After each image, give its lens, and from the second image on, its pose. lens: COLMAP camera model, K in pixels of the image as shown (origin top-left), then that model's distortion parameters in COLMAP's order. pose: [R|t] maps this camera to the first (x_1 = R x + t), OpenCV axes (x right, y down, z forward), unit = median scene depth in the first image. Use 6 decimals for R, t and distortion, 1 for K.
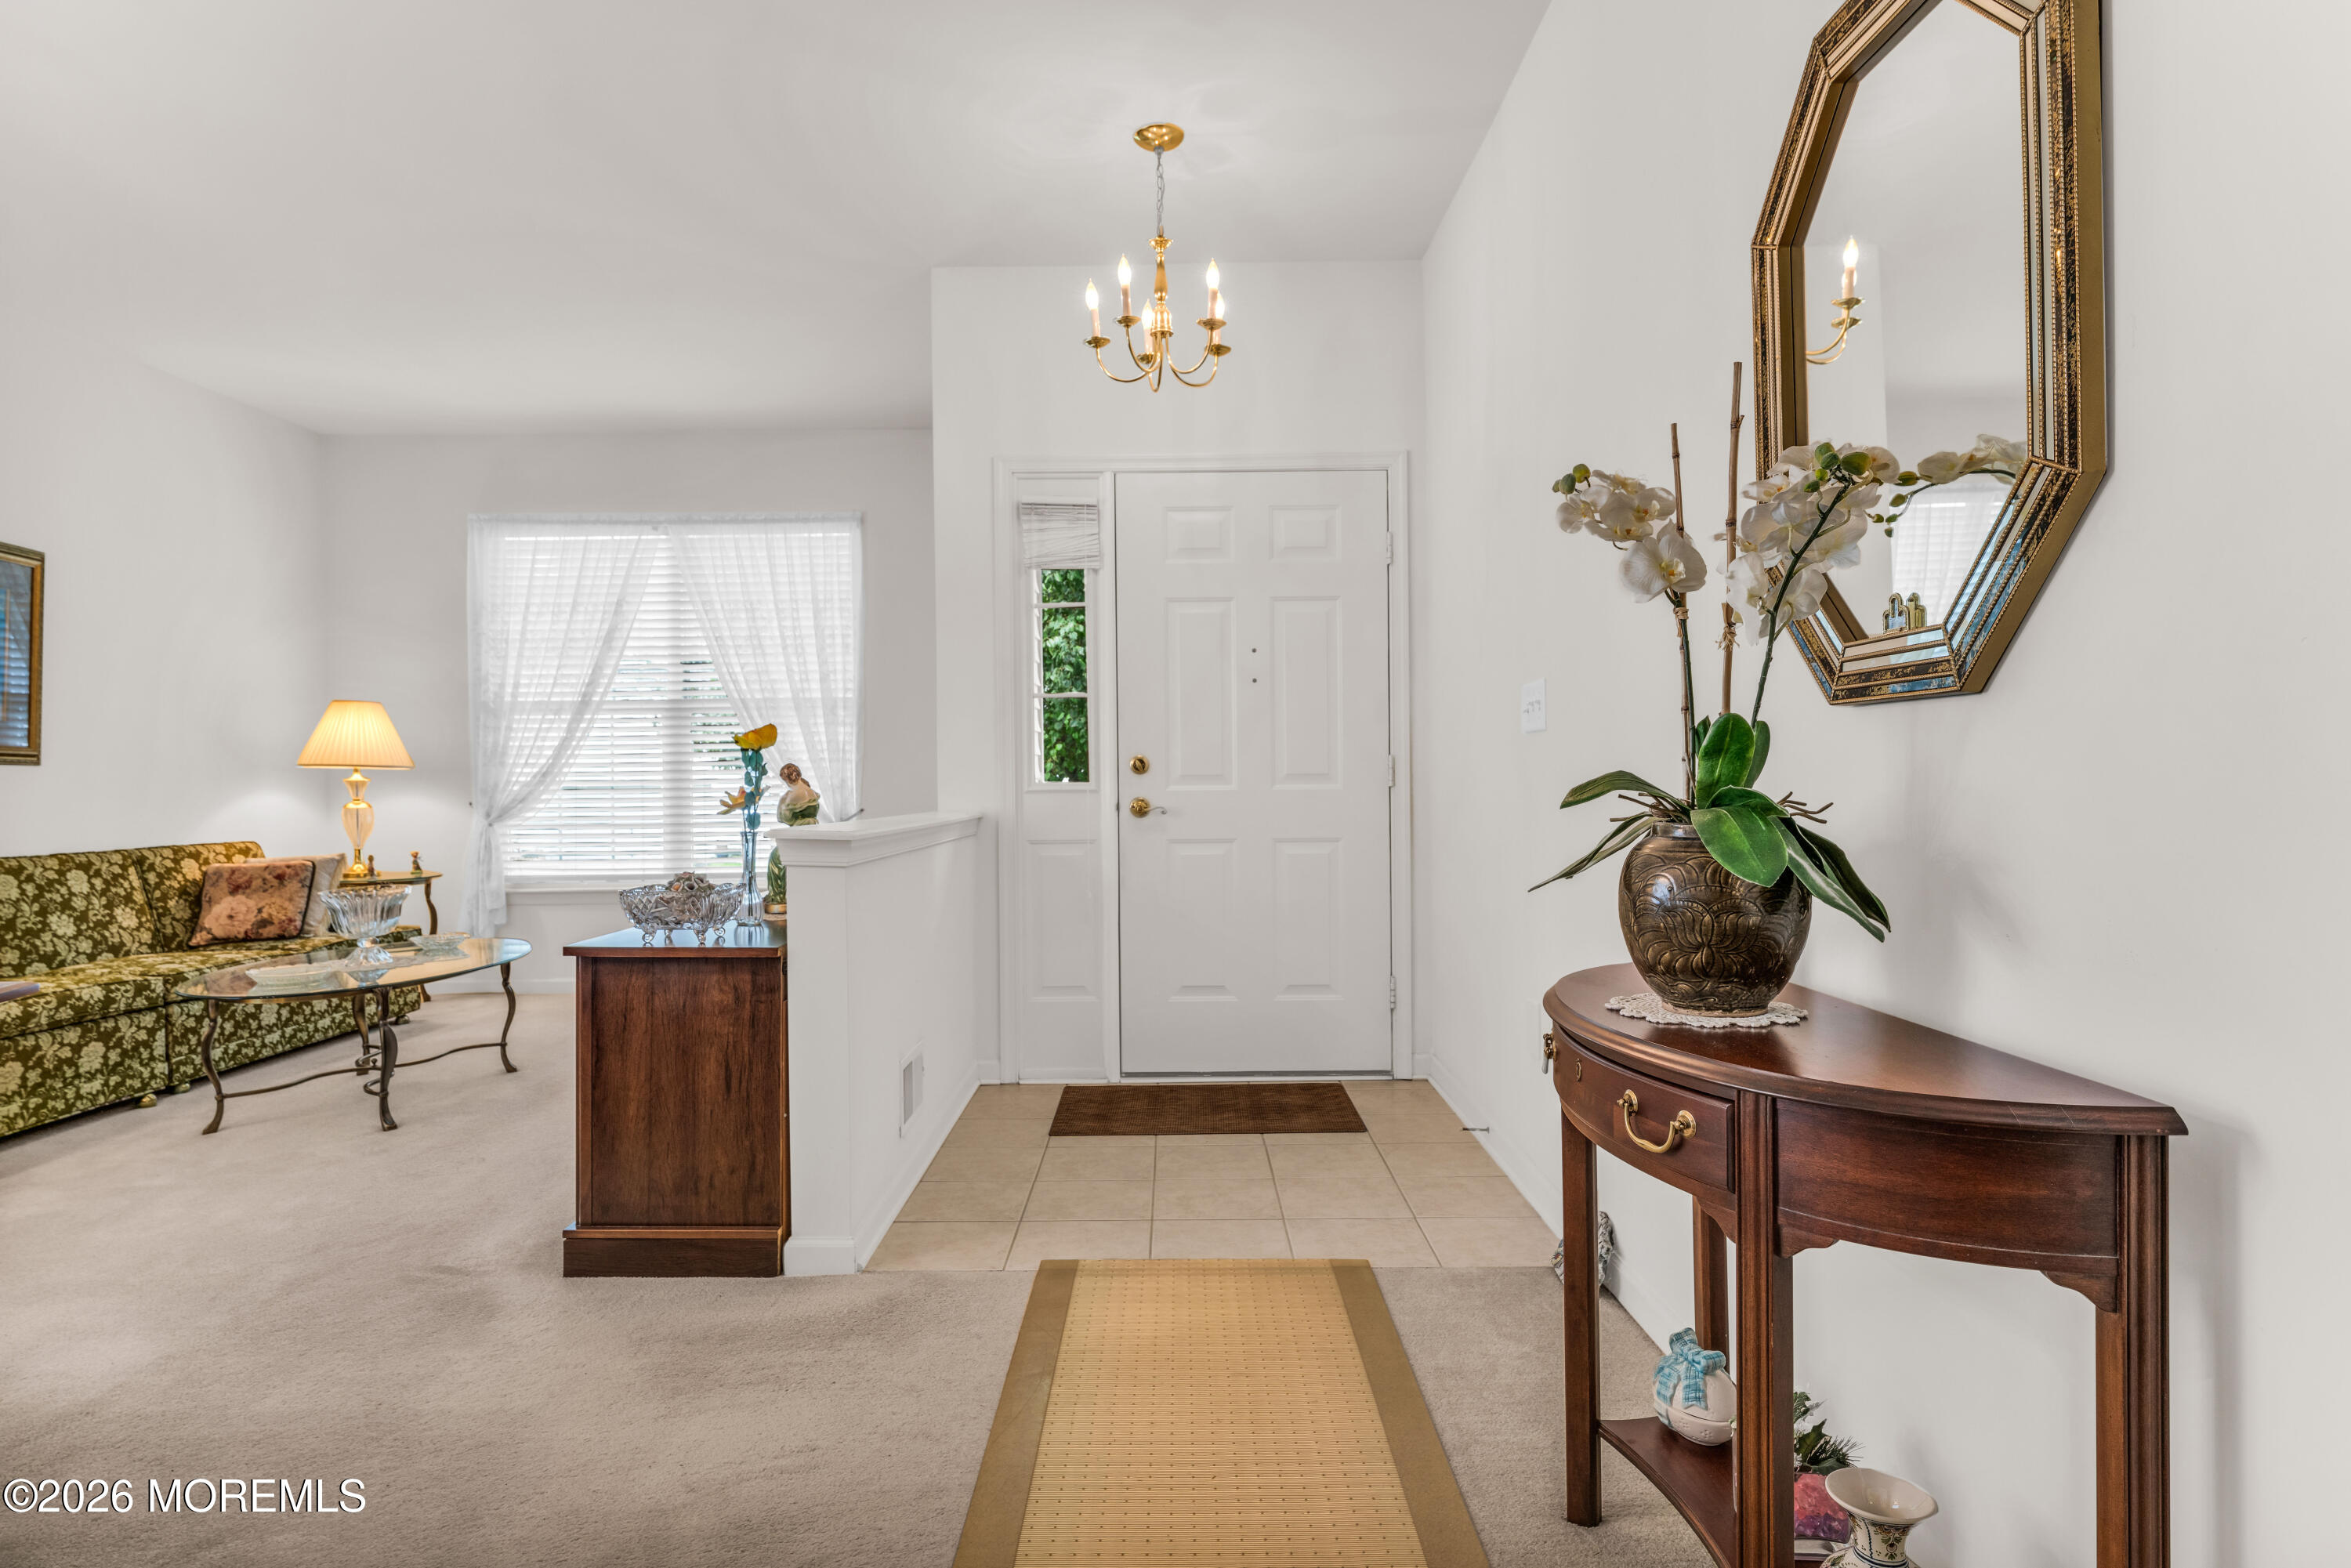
lens RADIAL K [[1284.3, 0, 1155.2], [0, 1284.3, 789.9], [0, 0, 1]] dist [0.002942, 0.000147]
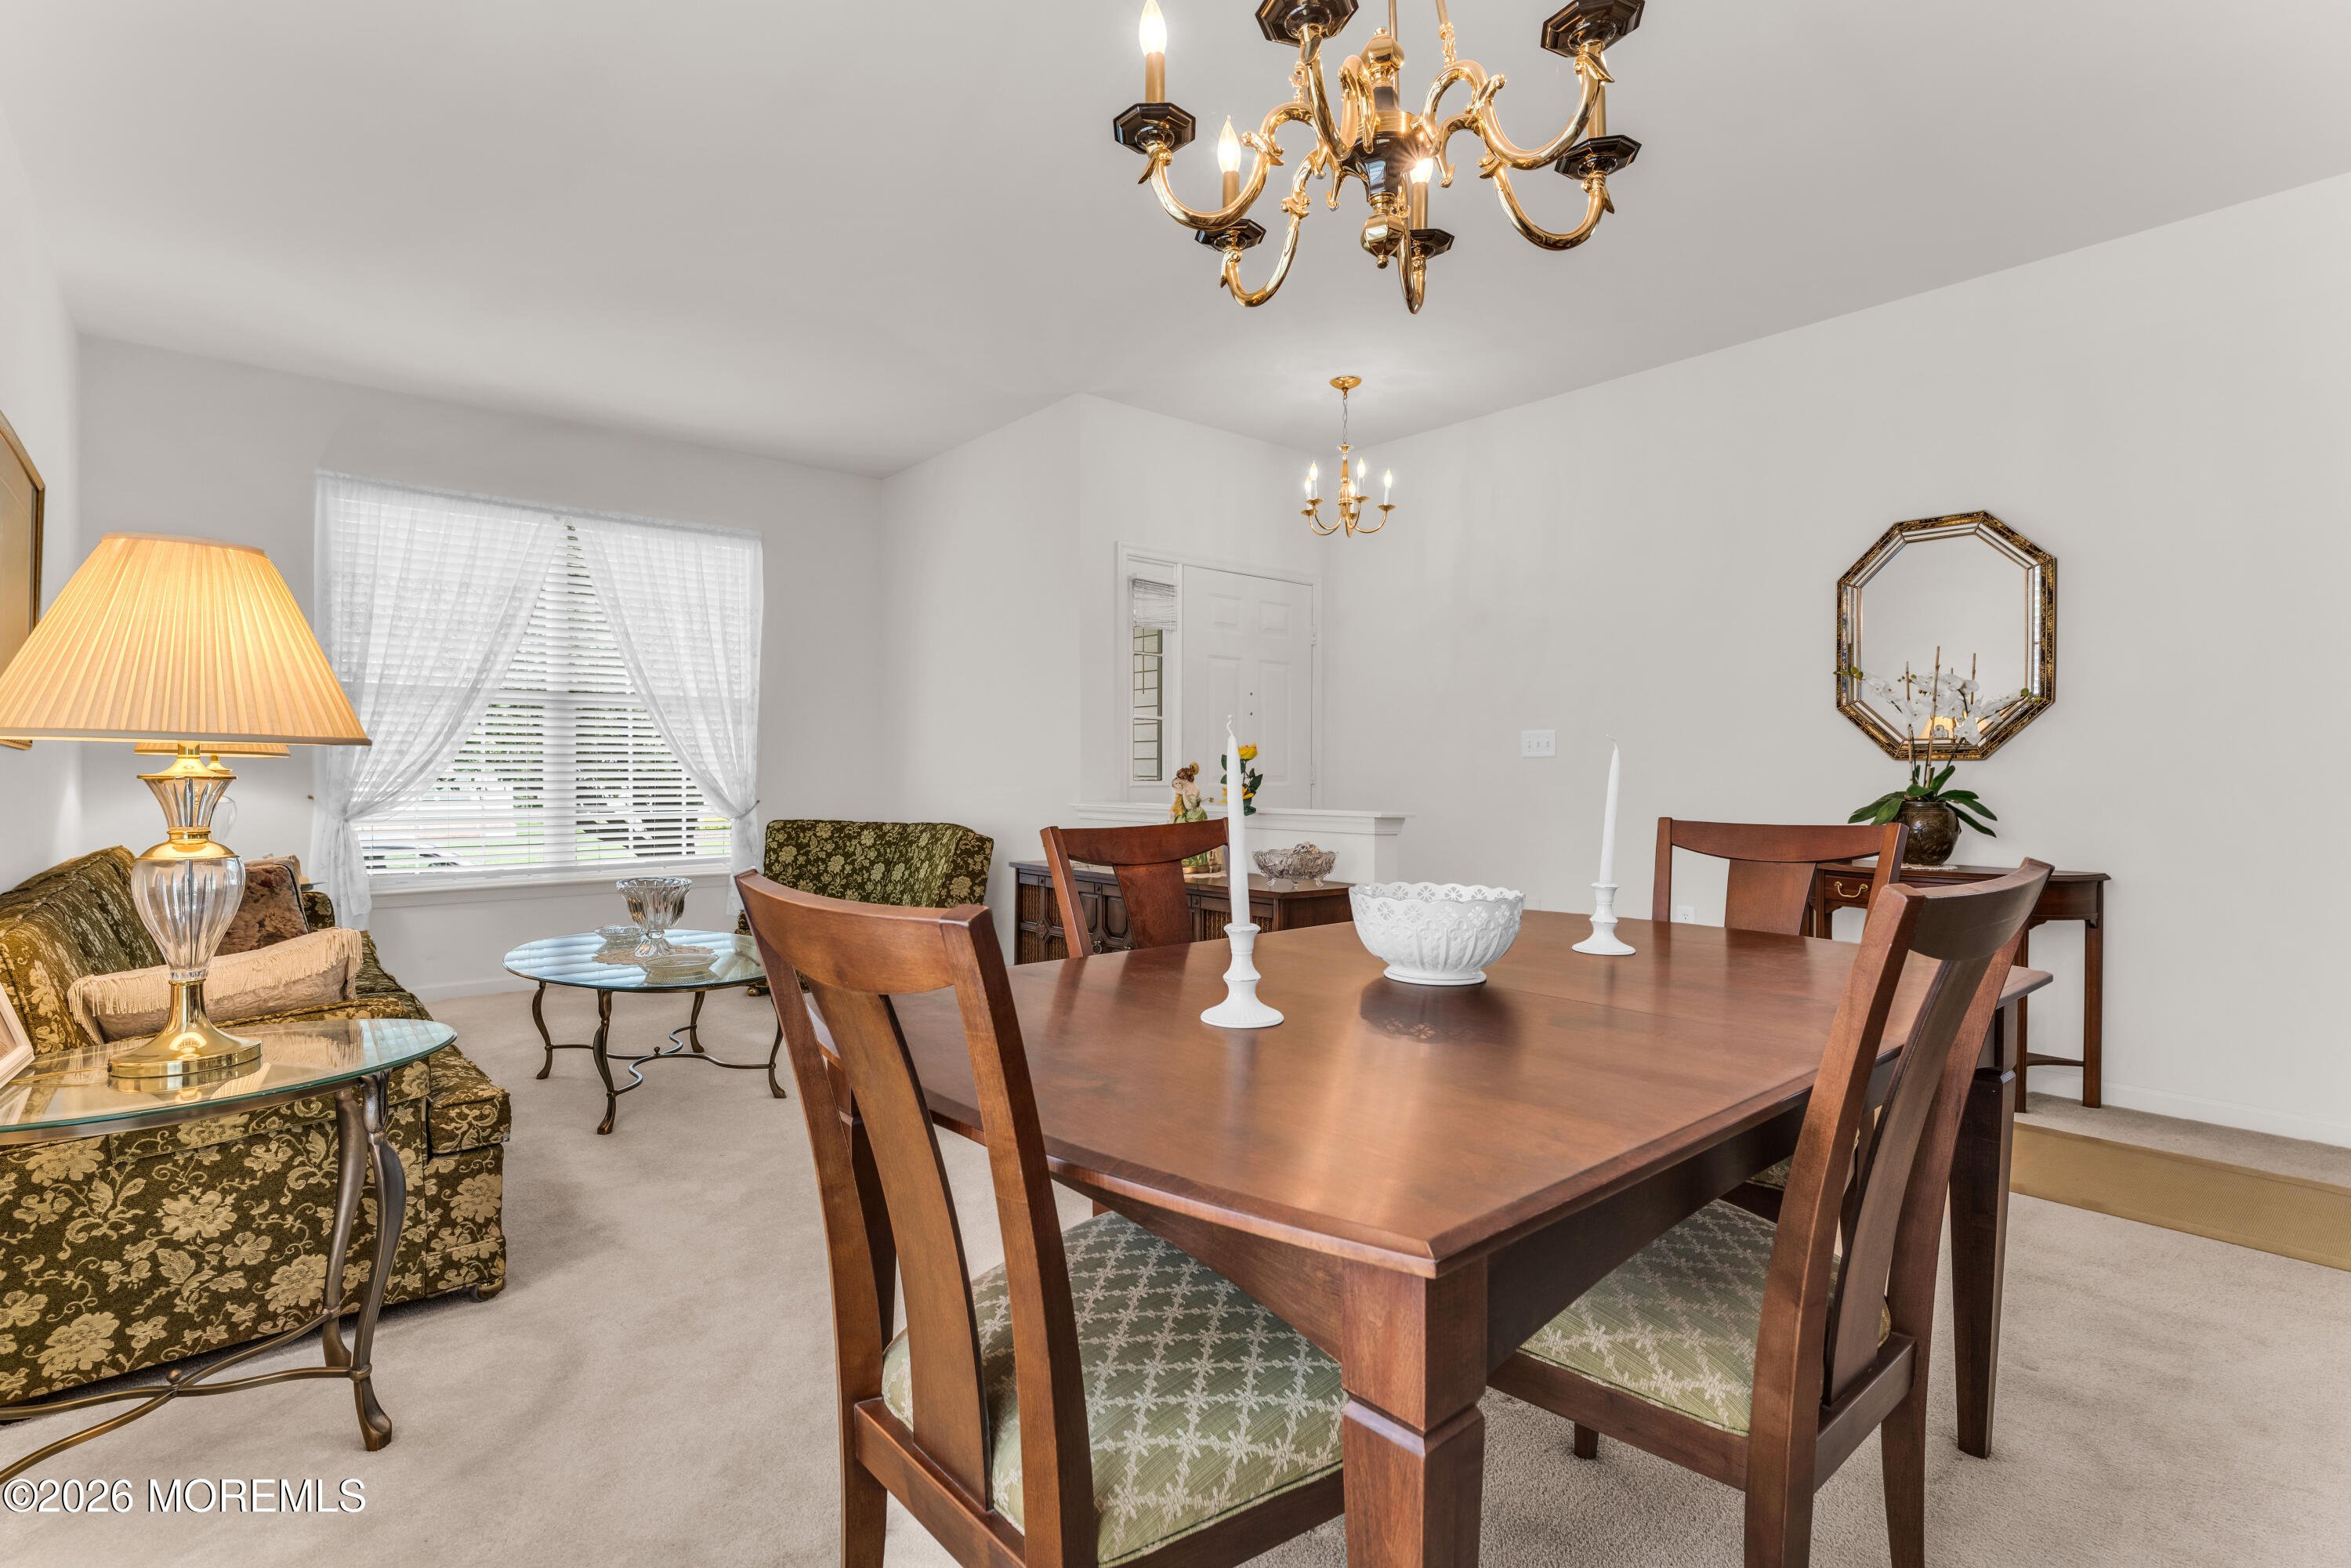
lens RADIAL K [[1112.8, 0, 1184.0], [0, 1112.8, 766.2], [0, 0, 1]] dist [-0.000172, 0.000257]
pose [[0.758218, 0.012240, 0.651886, -0.713138], [-0.004901, 0.999903, -0.013073, -0.004692], [-0.651982, 0.006717, 0.758204, 0.047024]]
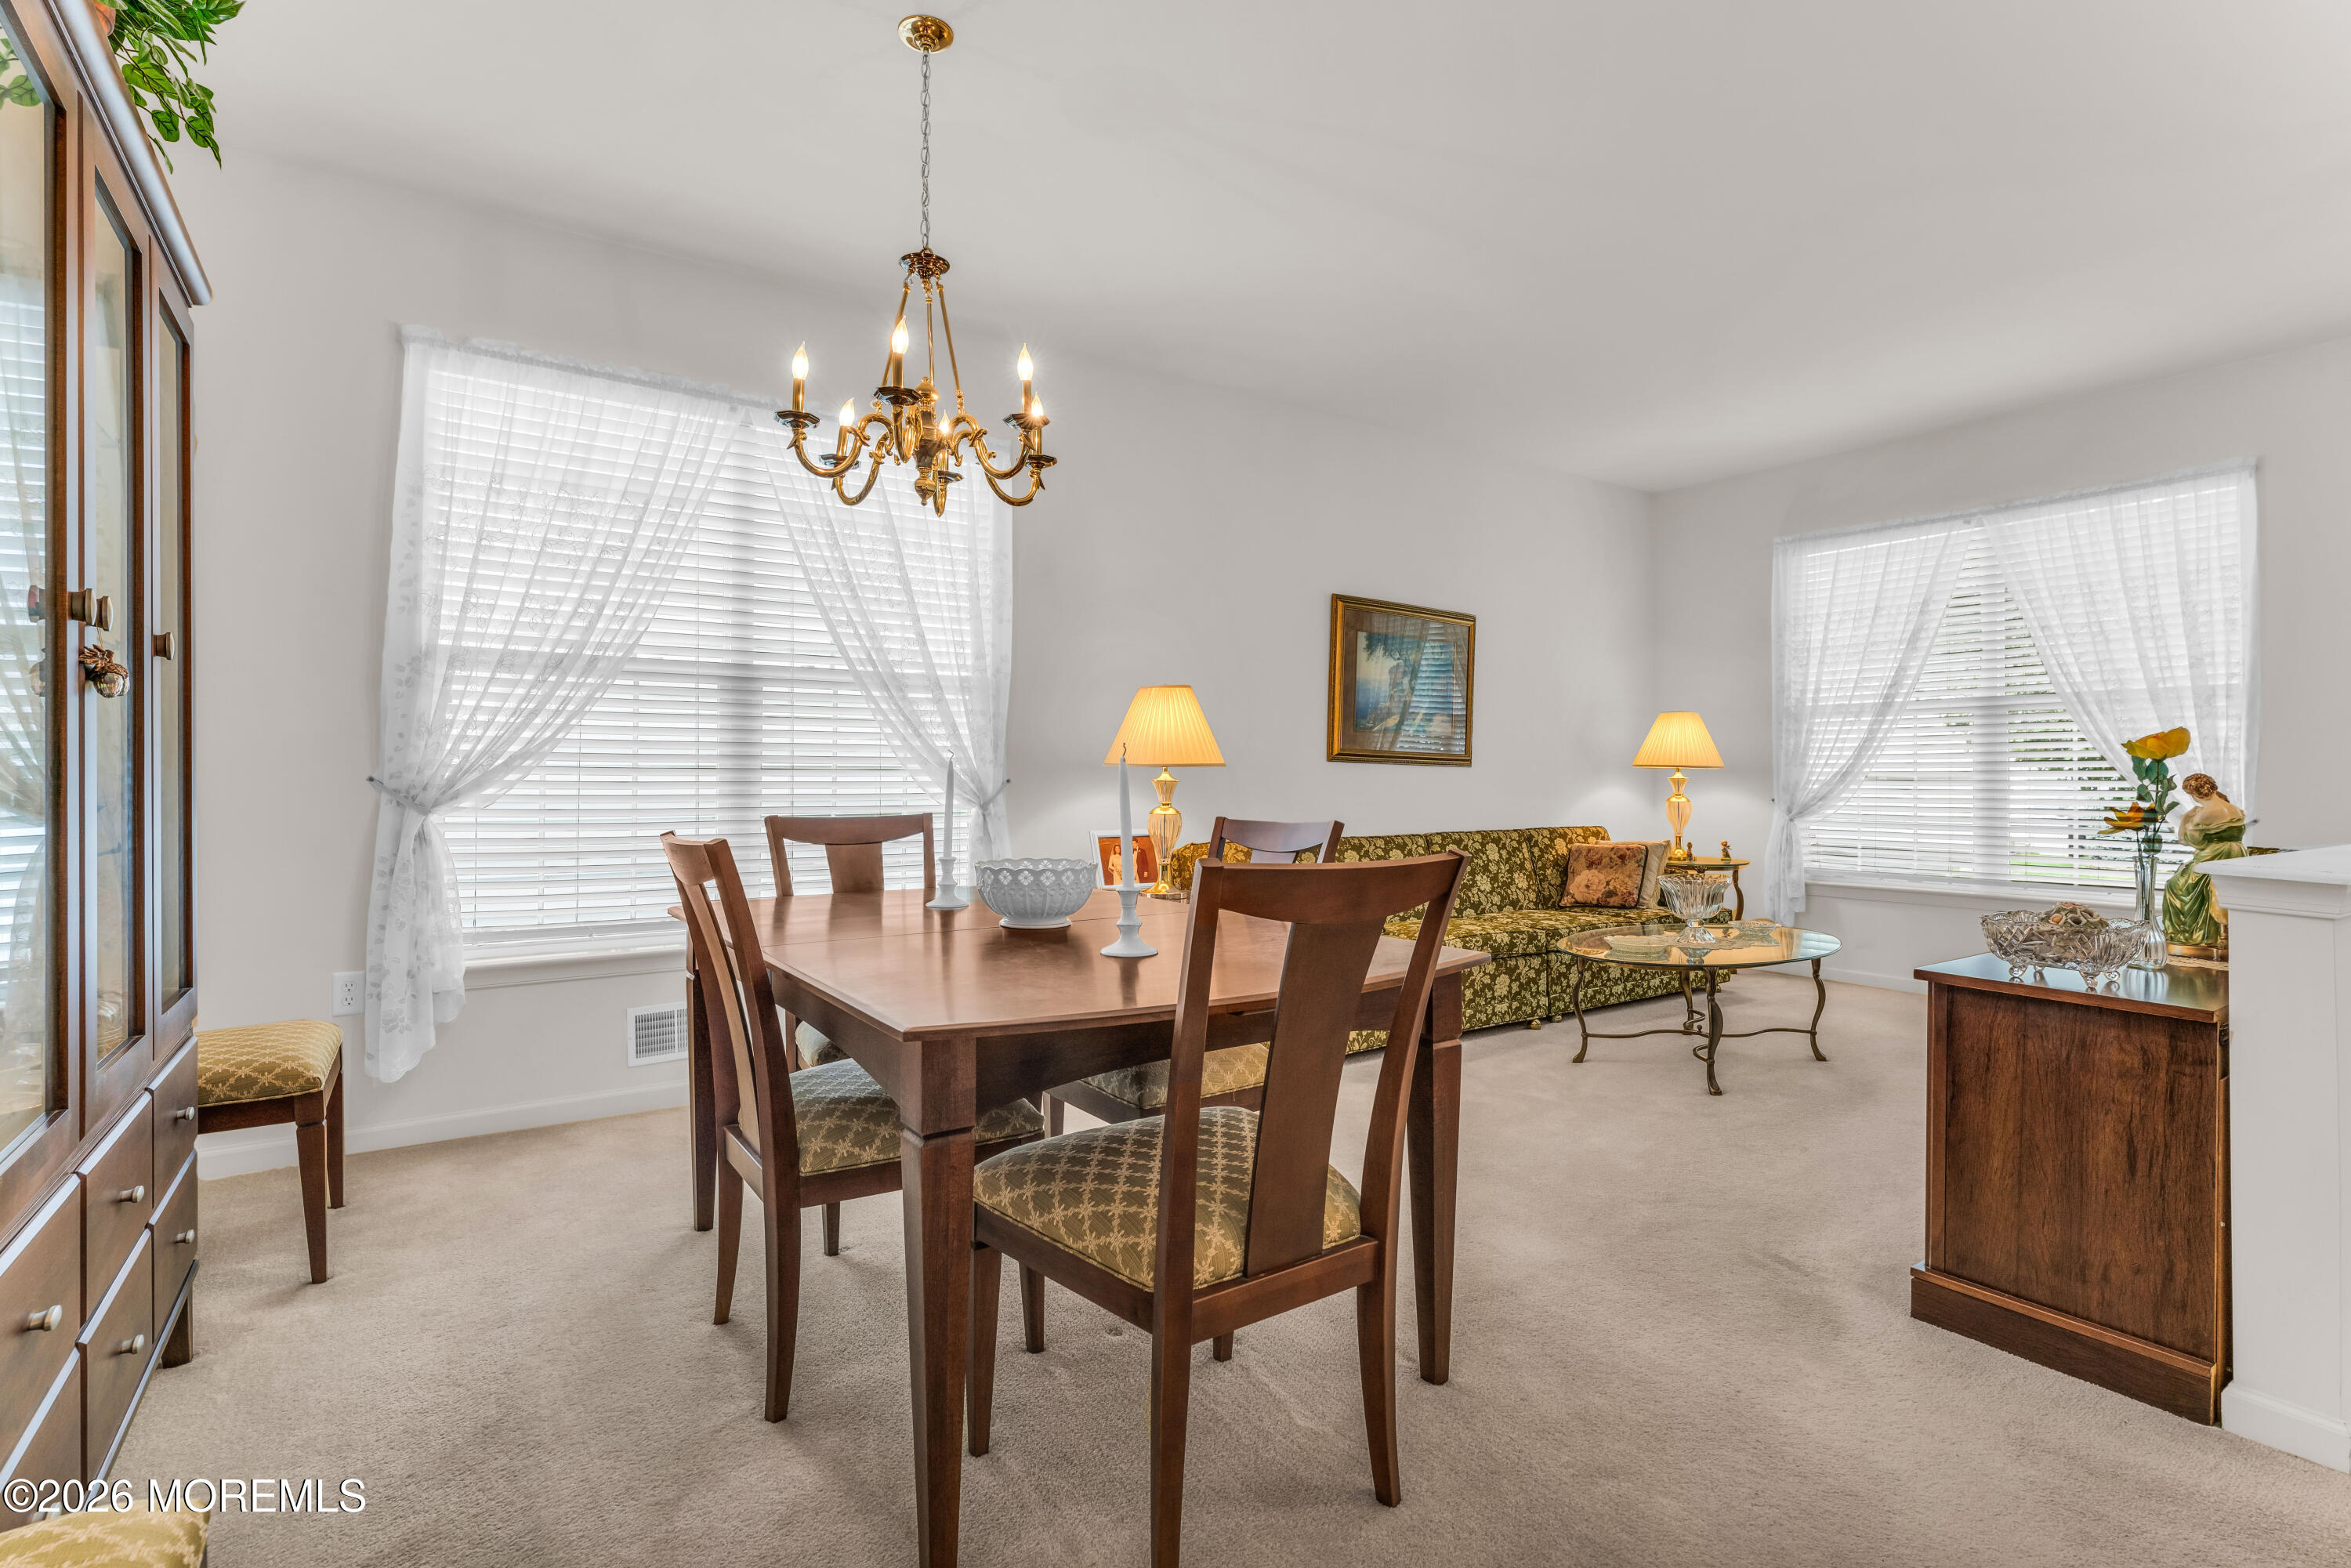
lens RADIAL K [[1112.8, 0, 1184.0], [0, 1112.8, 766.2], [0, 0, 1]] dist [-0.000172, 0.000257]
pose [[0.575603, 0.002788, -0.817725, -0.051691], [-0.011858, 0.999918, -0.004938, -0.009380], [0.817643, 0.012539, 0.575588, 0.042956]]
